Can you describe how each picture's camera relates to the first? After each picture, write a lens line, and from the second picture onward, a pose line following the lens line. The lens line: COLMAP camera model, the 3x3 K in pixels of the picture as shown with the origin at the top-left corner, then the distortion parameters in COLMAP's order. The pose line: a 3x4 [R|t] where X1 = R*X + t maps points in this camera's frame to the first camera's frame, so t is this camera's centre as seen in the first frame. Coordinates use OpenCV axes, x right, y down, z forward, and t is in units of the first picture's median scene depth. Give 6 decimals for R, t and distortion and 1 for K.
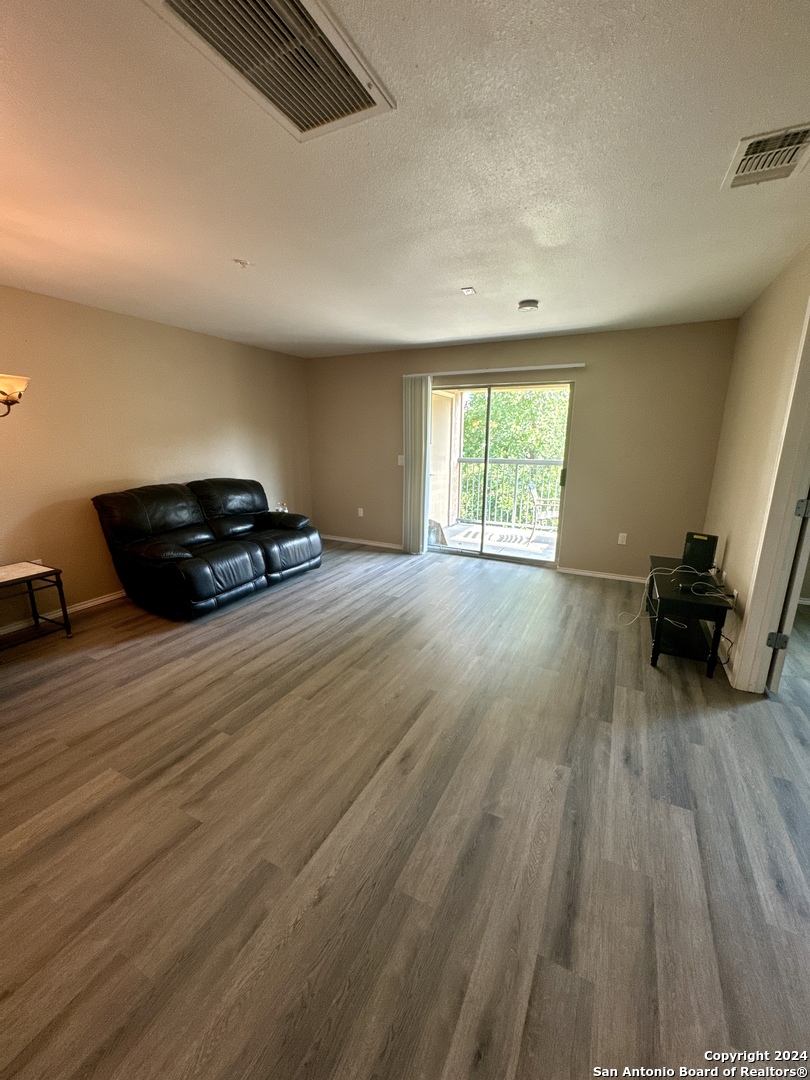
lens RADIAL K [[432.7, 0, 404.6], [0, 432.7, 541.0], [0, 0, 1]] dist [-0.003867, 0.000540]
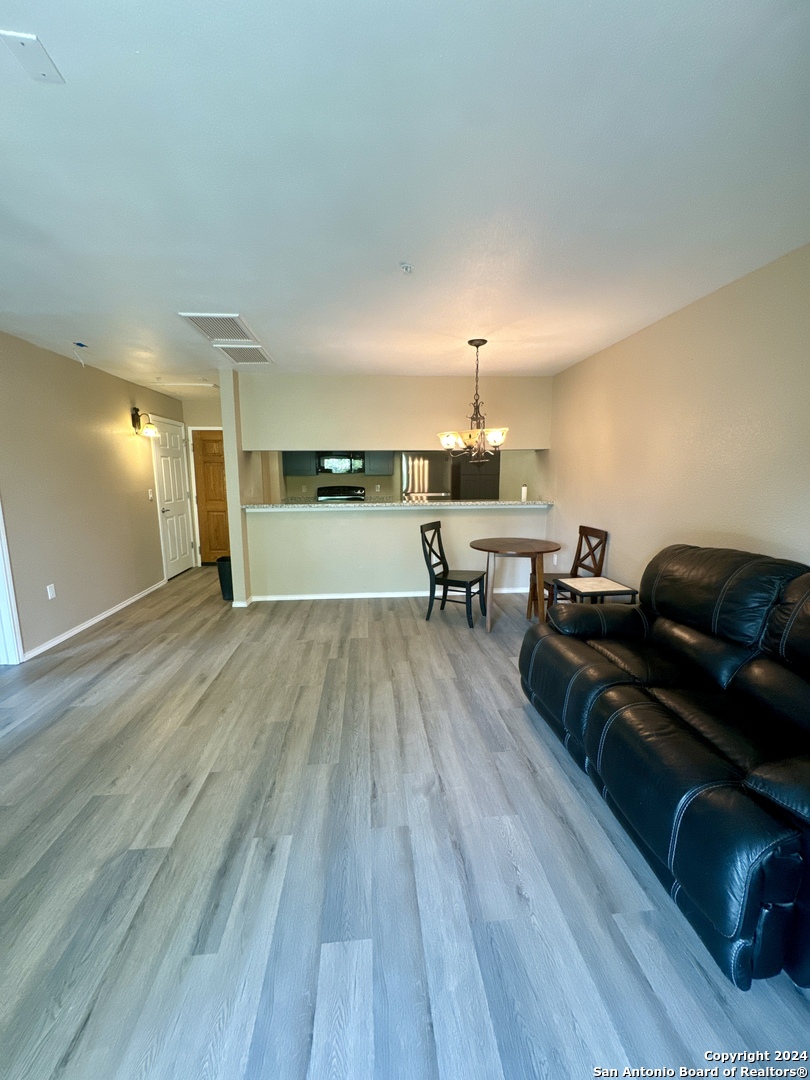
lens RADIAL K [[432.7, 0, 407.8], [0, 432.7, 544.5], [0, 0, 1]] dist [-0.003867, 0.000540]
pose [[-0.844442, 0.081172, -0.529460, 0.130368], [-0.128037, 0.929209, 0.346666, -0.448172], [0.520119, 0.360530, -0.774271, 1.955781]]
